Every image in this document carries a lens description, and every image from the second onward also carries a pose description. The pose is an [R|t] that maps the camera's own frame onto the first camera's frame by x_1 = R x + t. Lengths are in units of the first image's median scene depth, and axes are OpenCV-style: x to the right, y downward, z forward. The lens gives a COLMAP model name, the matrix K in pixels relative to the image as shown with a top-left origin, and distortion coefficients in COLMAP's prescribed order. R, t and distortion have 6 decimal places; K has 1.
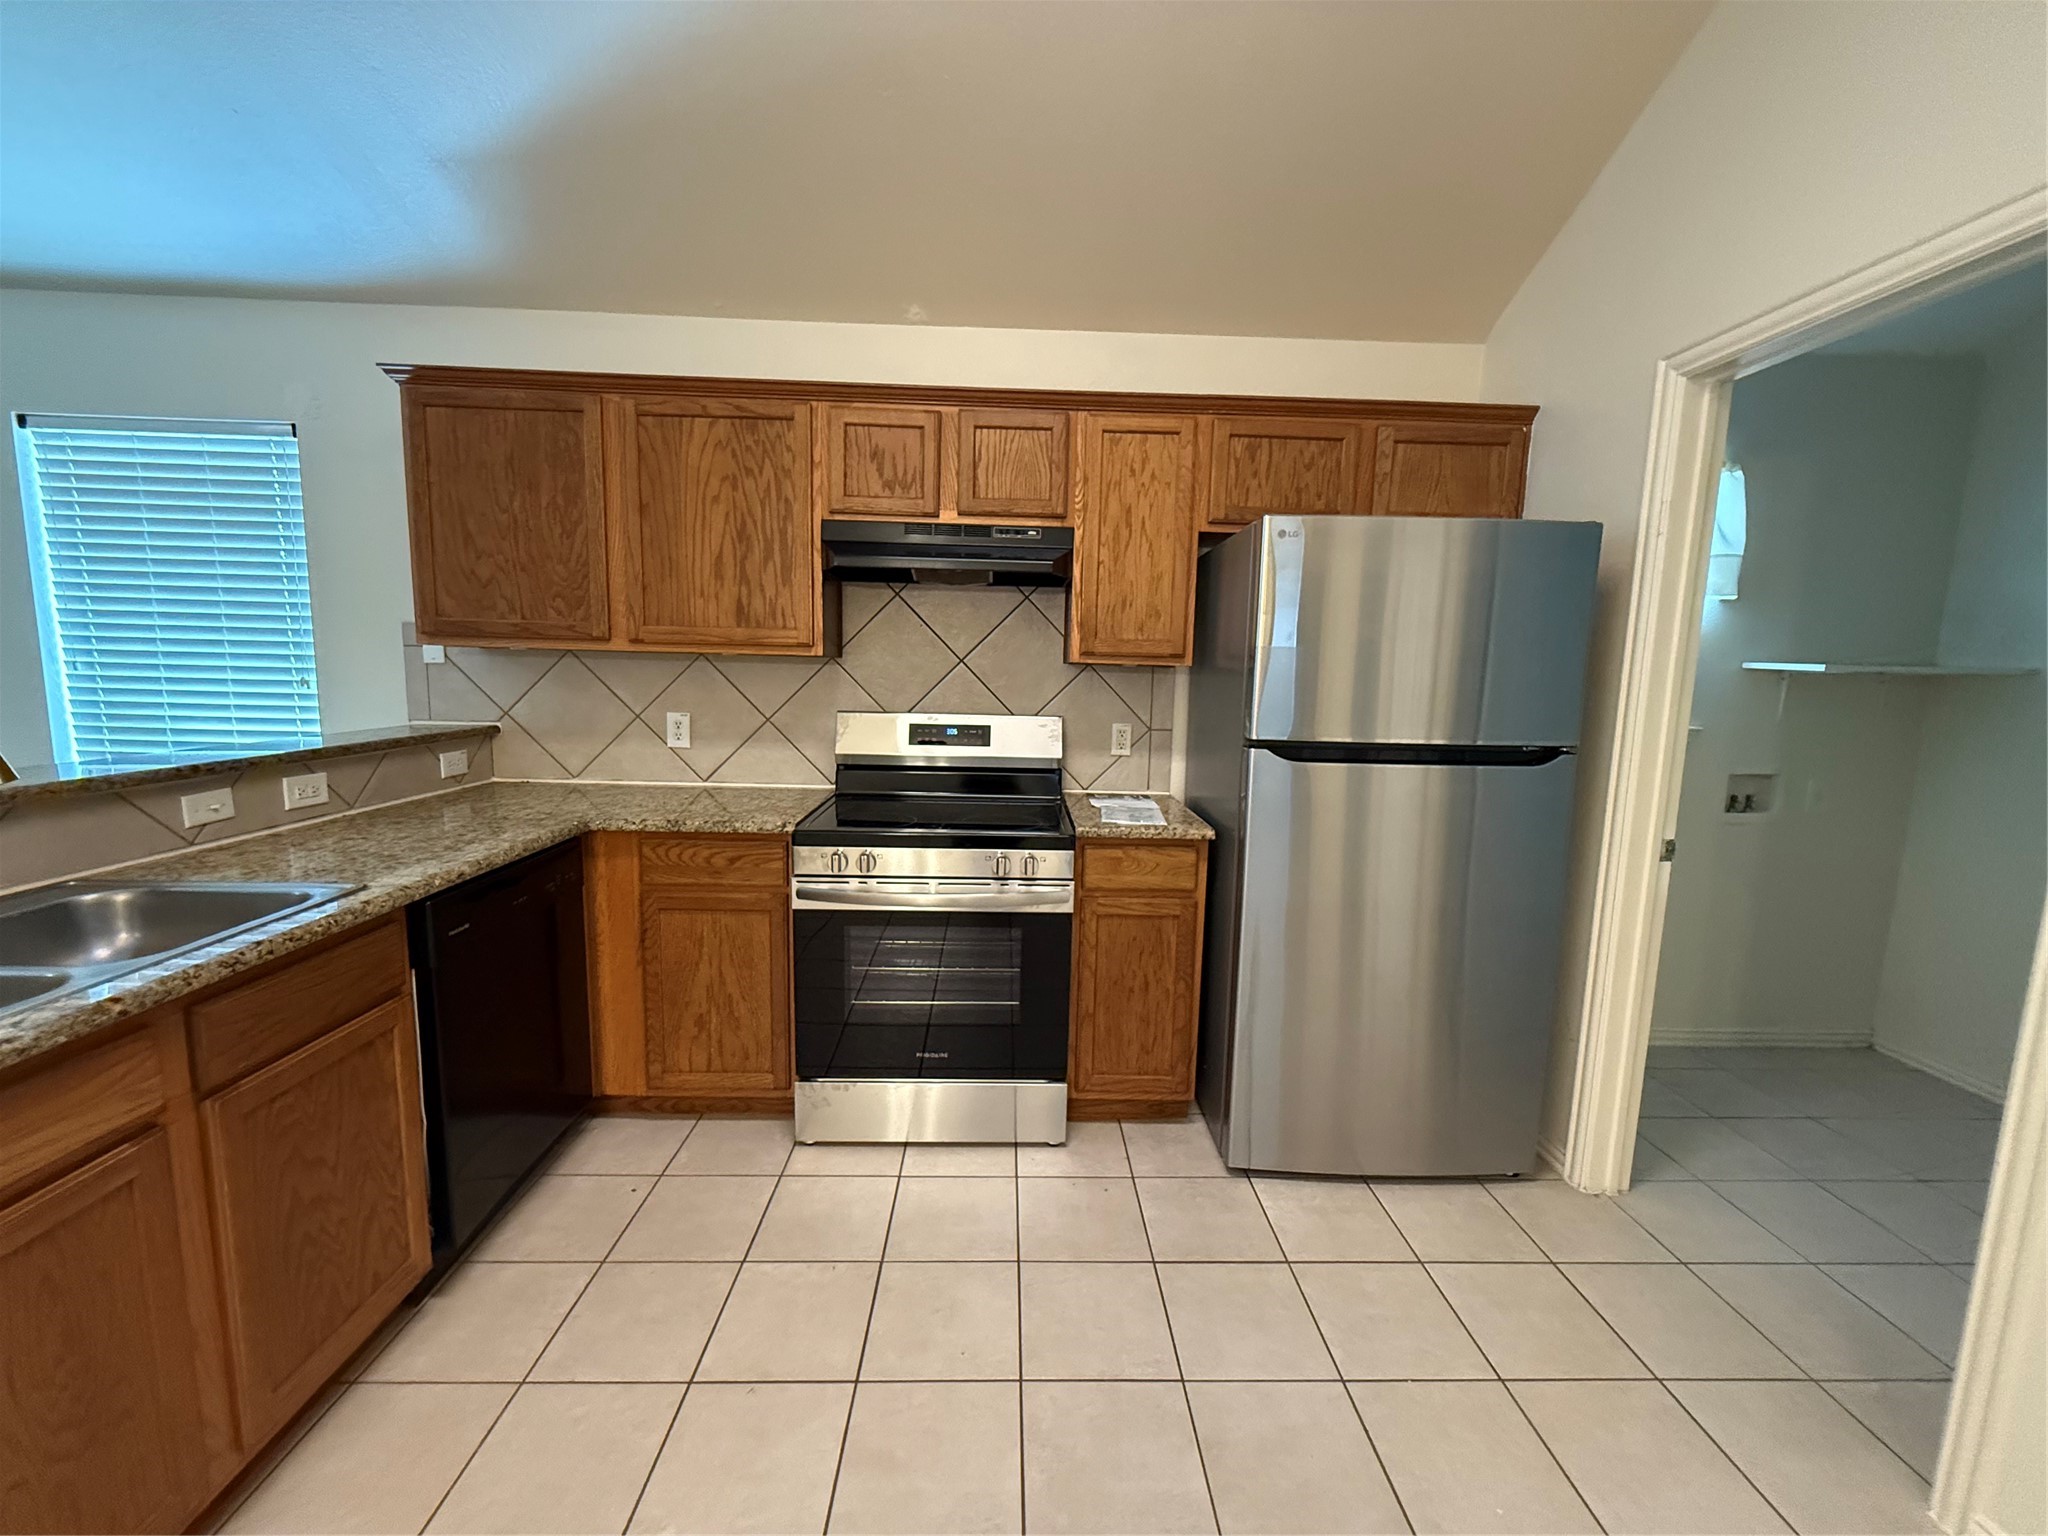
lens RADIAL K [[820.1, 0, 1029.6], [0, 820.1, 771.3], [0, 0, 1]] dist [0.001323, -0.000081]
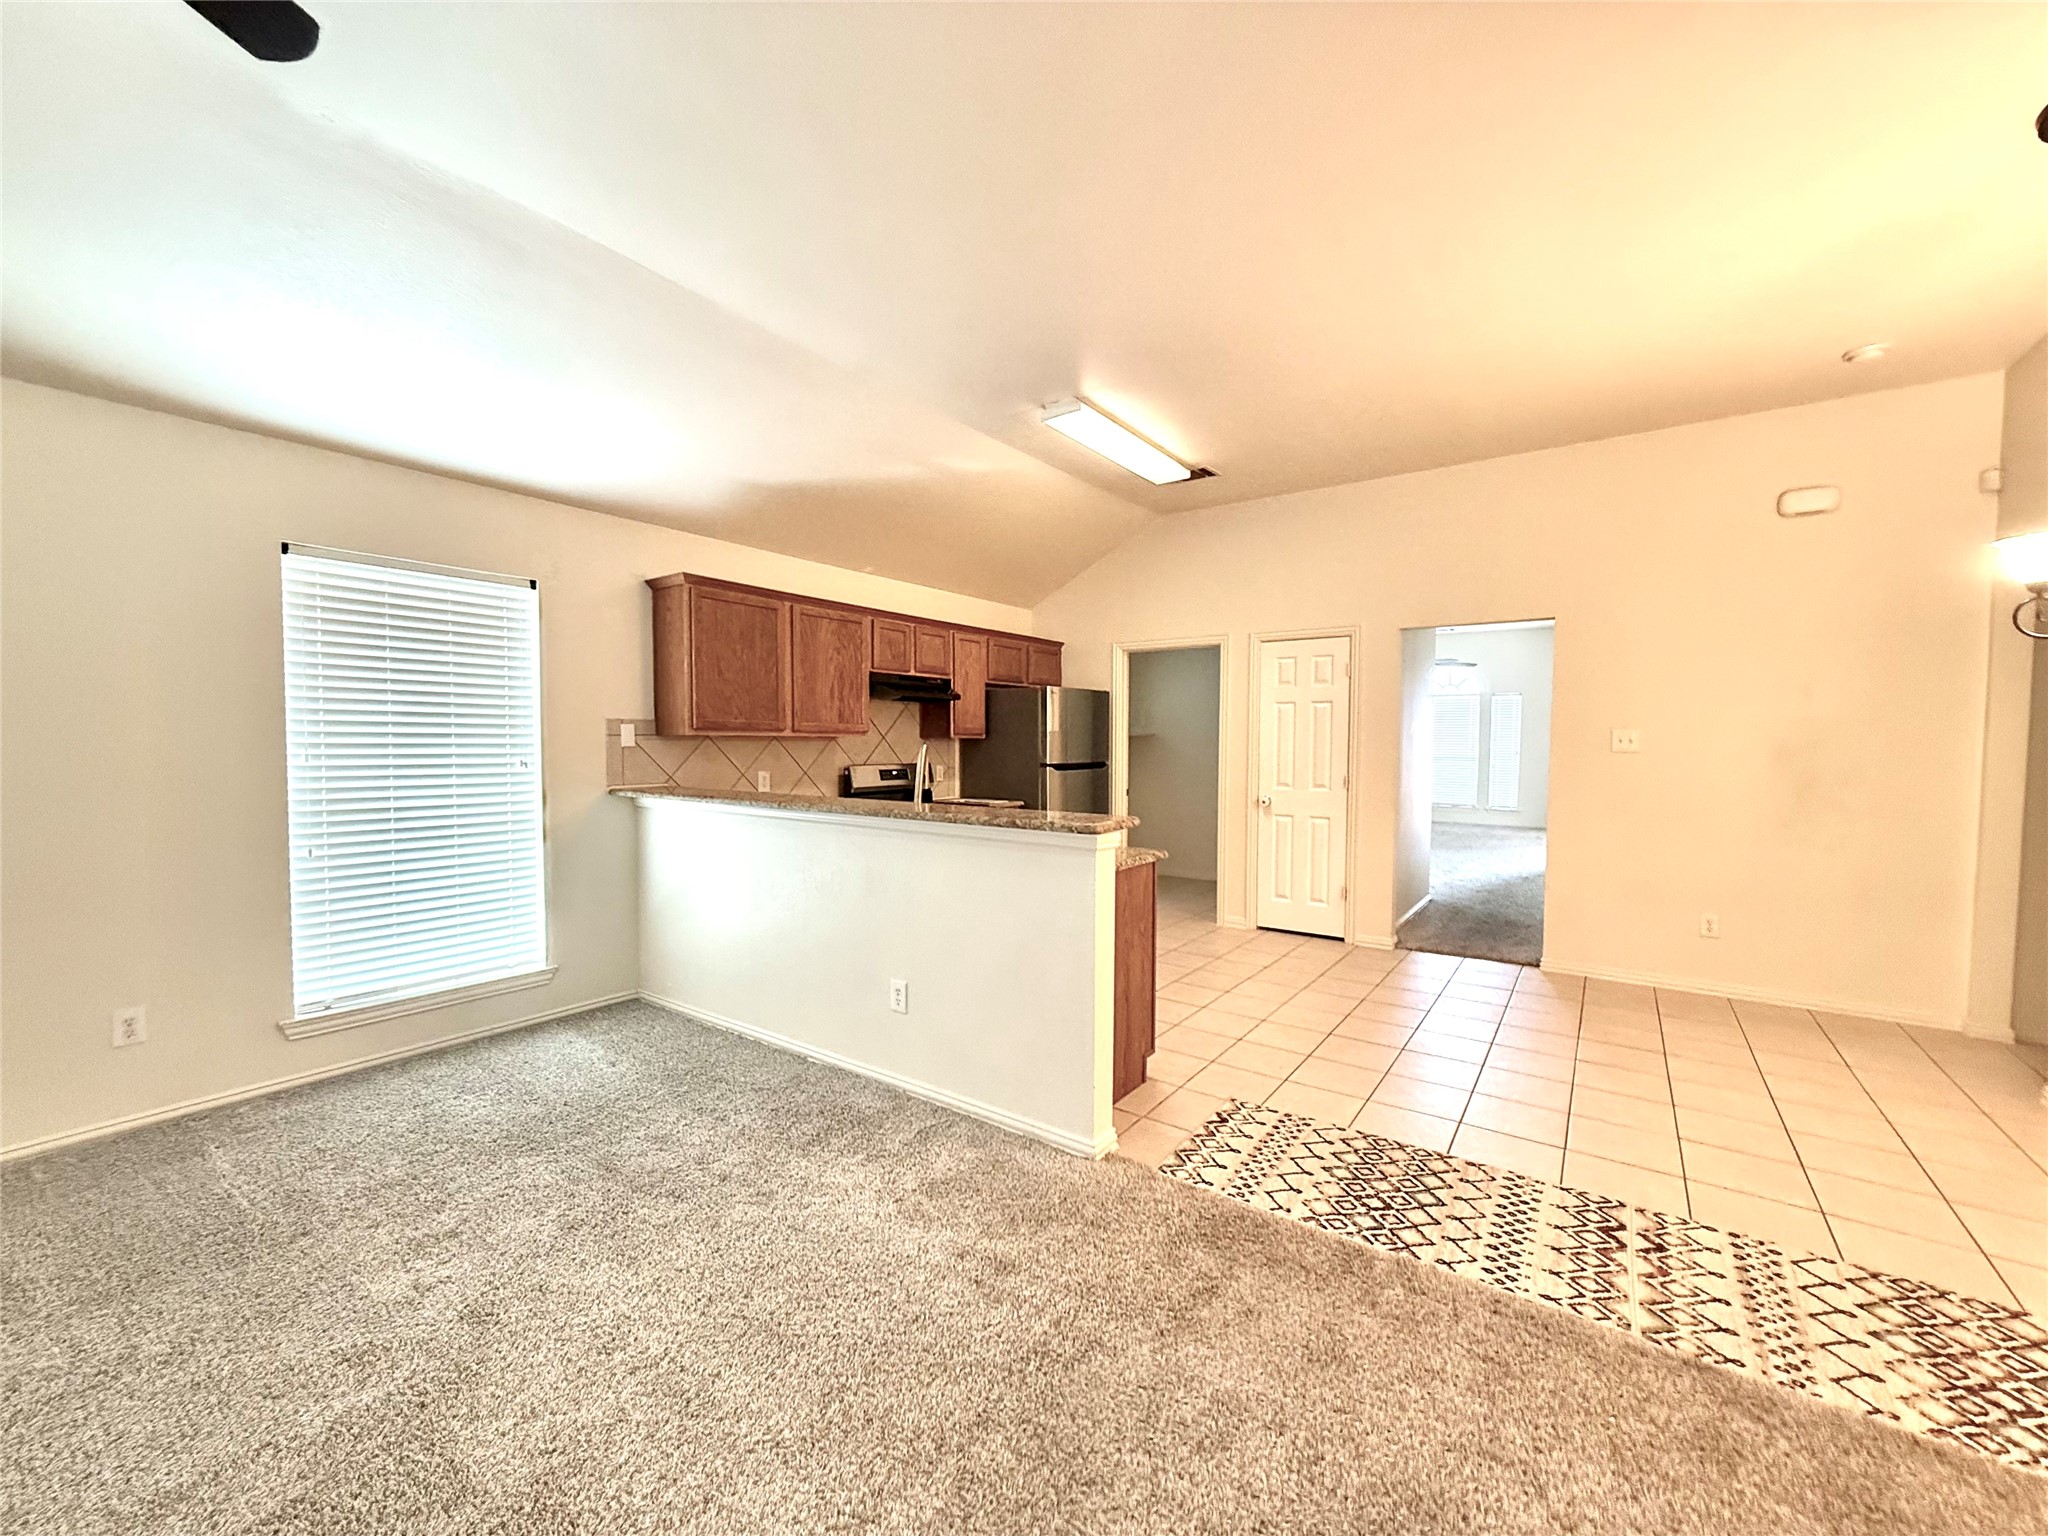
lens RADIAL K [[820.1, 0, 1029.6], [0, 820.1, 771.3], [0, 0, 1]] dist [0.001323, -0.000081]
pose [[0.602159, -0.053172, 0.796603, -1.679531], [0.116597, 0.992939, -0.021860, 0.034515], [-0.789816, 0.106045, 0.604107, -0.535977]]
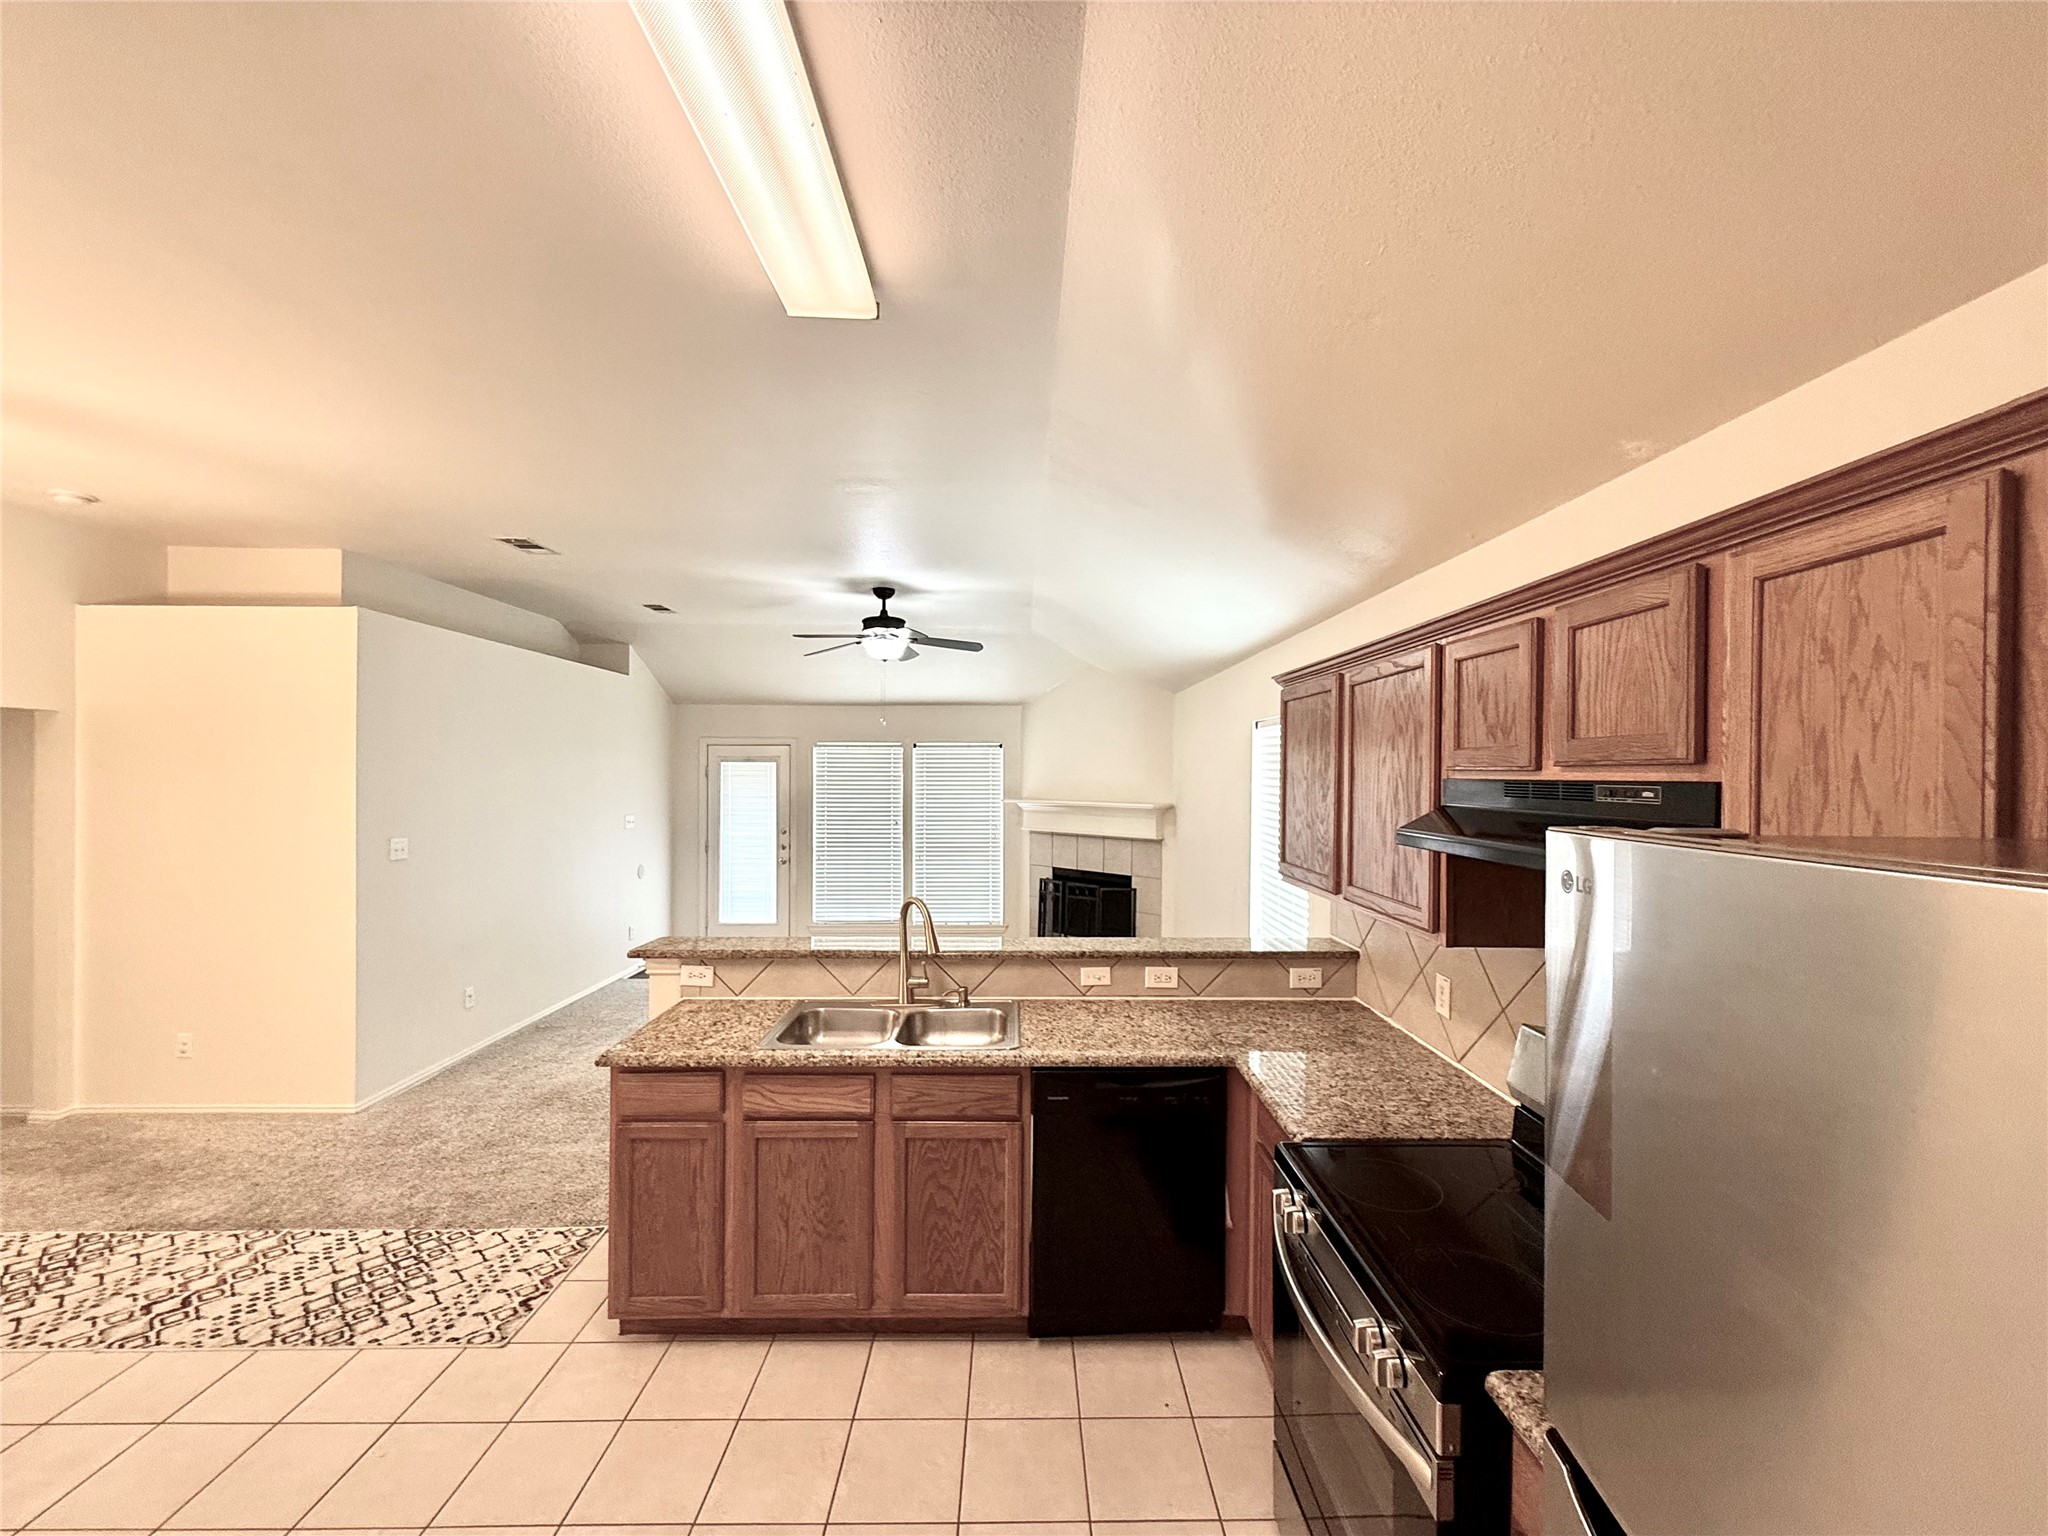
lens RADIAL K [[814.4, 0, 1028.5], [0, 814.4, 773.2], [0, 0, 1]] dist [0.000281, -0.000486]
pose [[-0.008227, -0.026395, -0.999618, 0.547107], [-0.140437, 0.989775, -0.024979, -0.237594], [0.990055, 0.140178, -0.011850, 0.612445]]
